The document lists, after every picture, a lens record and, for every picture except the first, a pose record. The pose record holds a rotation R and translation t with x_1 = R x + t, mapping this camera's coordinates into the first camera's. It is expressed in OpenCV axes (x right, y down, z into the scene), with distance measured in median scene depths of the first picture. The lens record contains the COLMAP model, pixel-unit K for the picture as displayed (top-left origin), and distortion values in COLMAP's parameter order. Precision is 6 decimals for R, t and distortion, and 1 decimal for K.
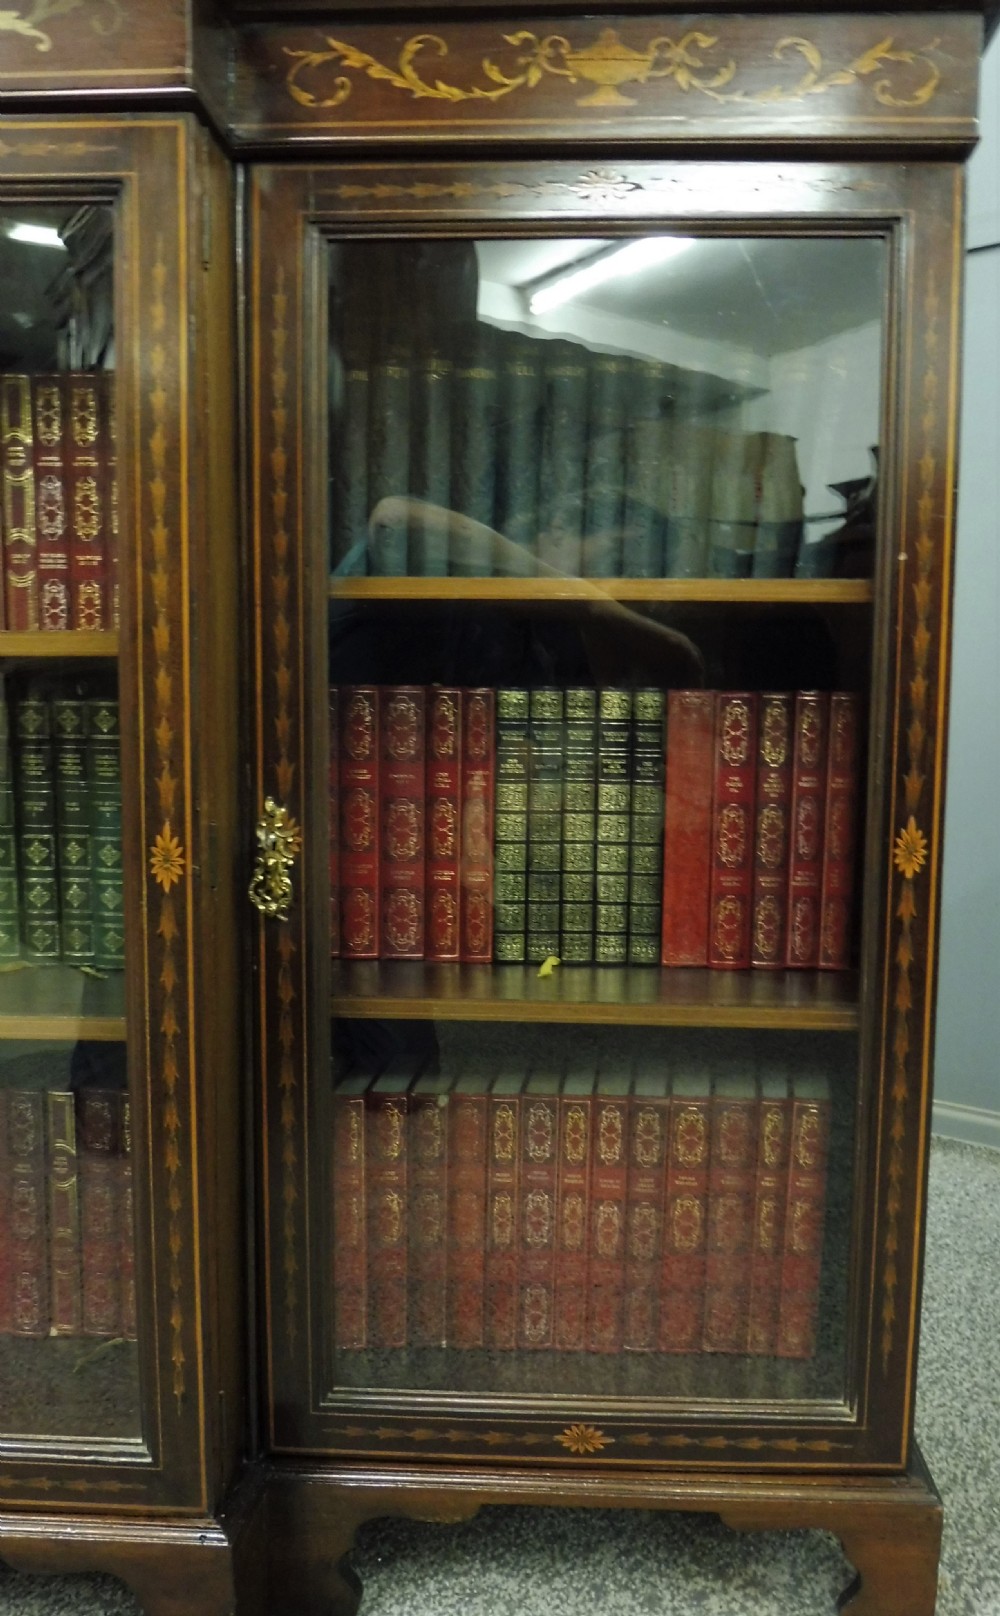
lens RADIAL K [[1308.6, 0, 573.1], [0, 1308.6, 846.3], [0, 0, 1]] dist [-0.049310, 0.019768]
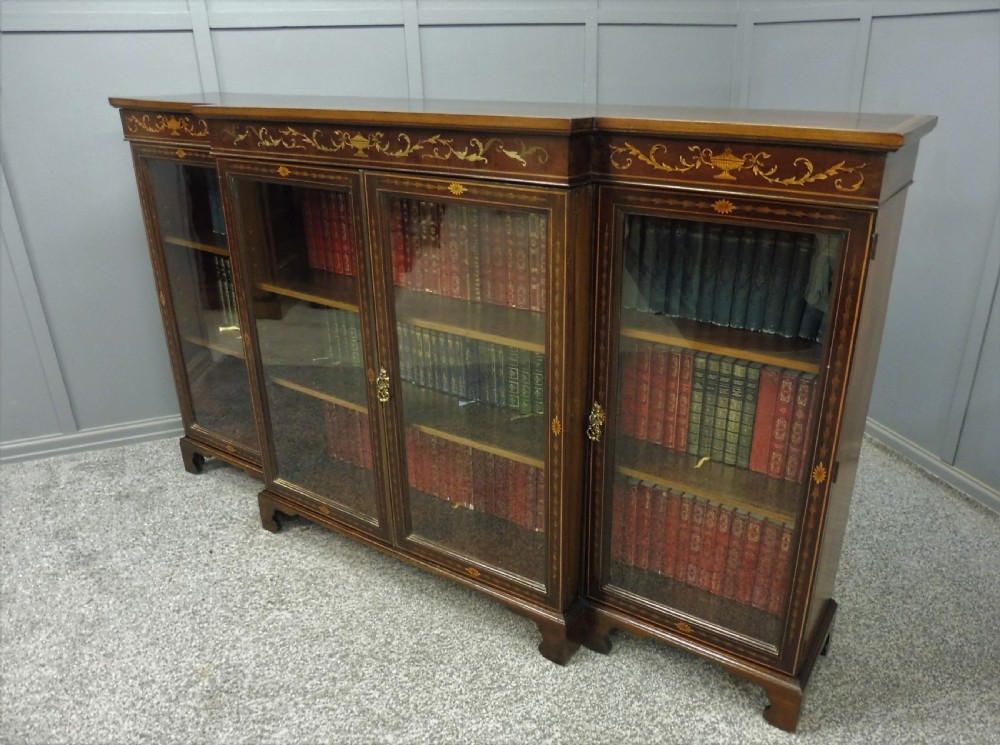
lens RADIAL K [[766.7, 0, 544.5], [0, 766.7, 383.0], [0, 0, 1]] dist [-0.028346, -0.019161]
pose [[0.867550, 0.184638, -0.461806, 0.446554], [-0.043161, 0.952982, 0.299937, -0.586638], [0.495473, -0.240278, 0.834729, -0.462064]]
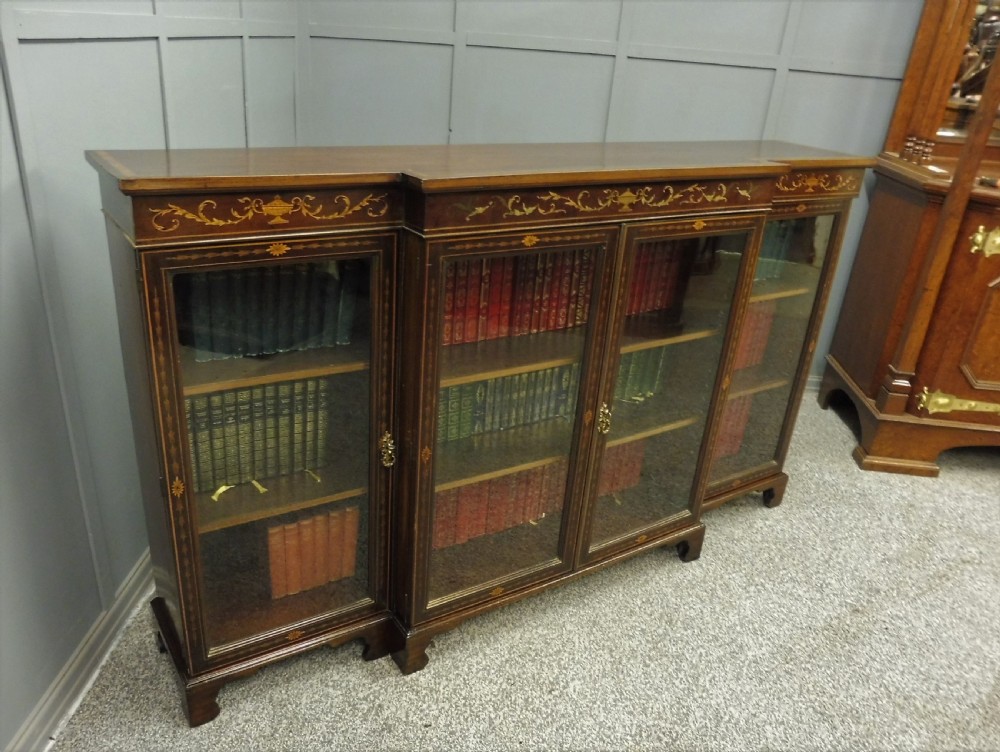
lens RADIAL K [[773.1, 0, 460.9], [0, 773.1, 403.8], [0, 0, 1]] dist [-0.034319, -0.011411]
pose [[0.824906, -0.206652, 0.526142, -2.197485], [0.013843, 0.937886, 0.346668, -0.751884], [-0.565101, -0.278684, 0.776528, -0.444043]]
